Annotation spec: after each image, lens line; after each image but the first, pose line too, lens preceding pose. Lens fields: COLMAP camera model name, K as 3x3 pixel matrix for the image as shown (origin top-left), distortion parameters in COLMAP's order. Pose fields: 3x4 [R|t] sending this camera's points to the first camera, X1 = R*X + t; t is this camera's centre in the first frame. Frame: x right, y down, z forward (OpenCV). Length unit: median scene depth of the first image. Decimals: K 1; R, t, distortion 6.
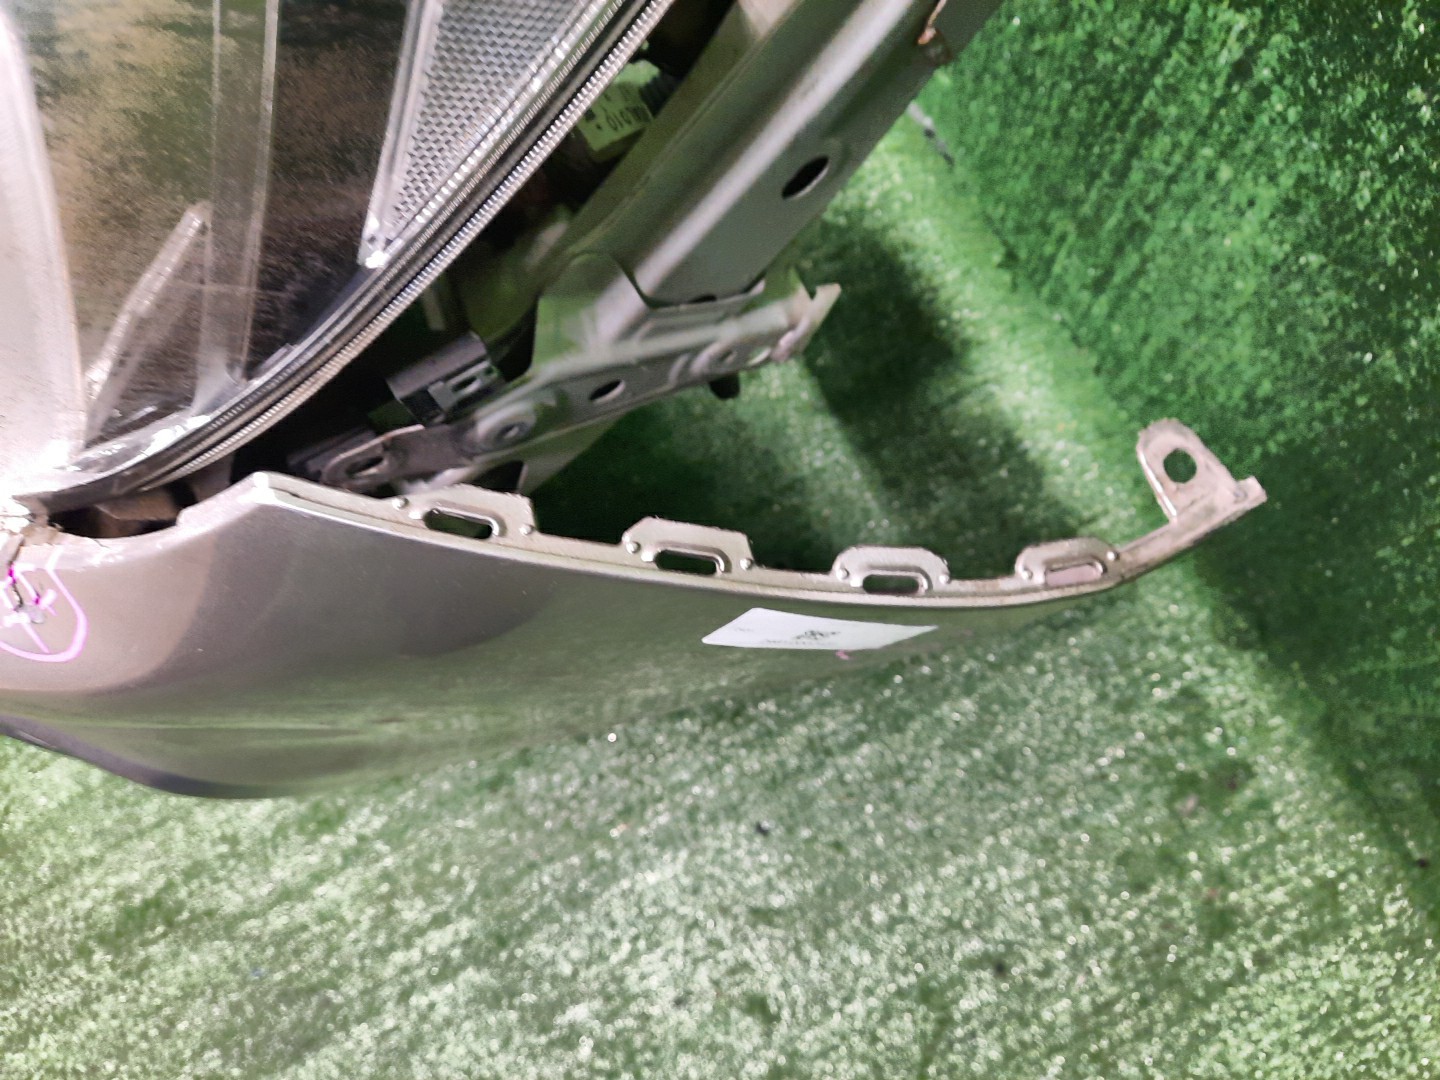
lens RADIAL K [[1085.8, 0, 720.0], [0, 1085.8, 540.0], [0, 0, 1]] dist [0.025125, -0.003390]
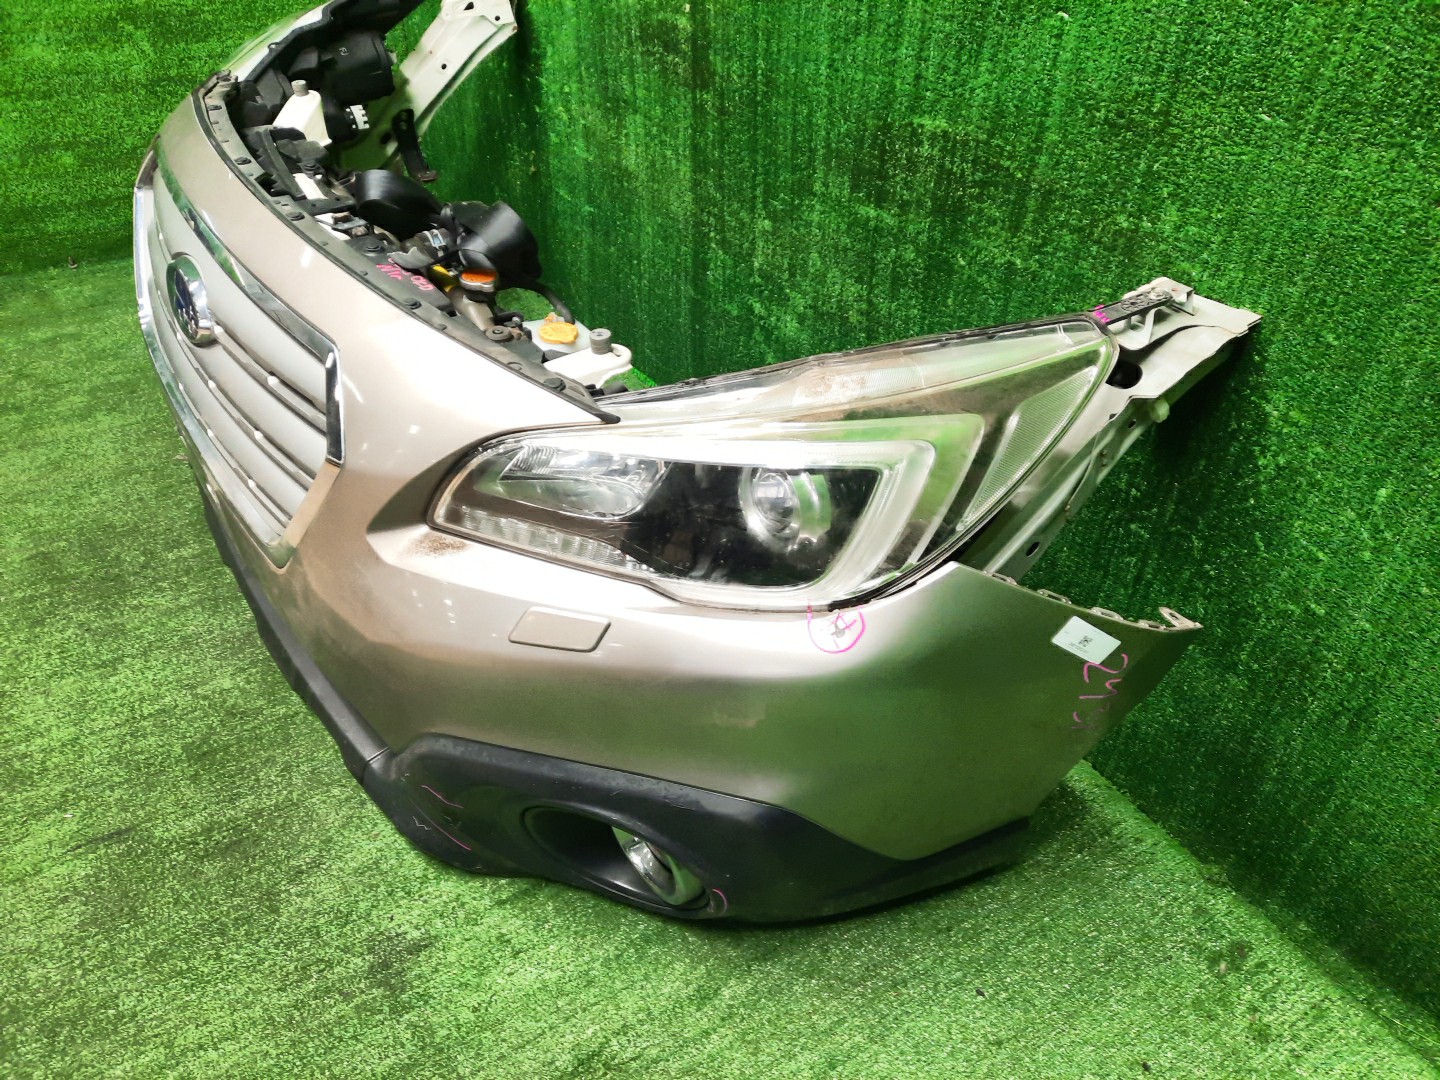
lens RADIAL K [[1085.8, 0, 720.0], [0, 1085.8, 540.0], [0, 0, 1]] dist [0.025125, -0.003390]
pose [[0.992924, 0.031779, 0.114423, -0.733584], [0.046284, 0.783778, -0.619315, 0.968942], [-0.109364, 0.620228, 0.776760, -0.843908]]
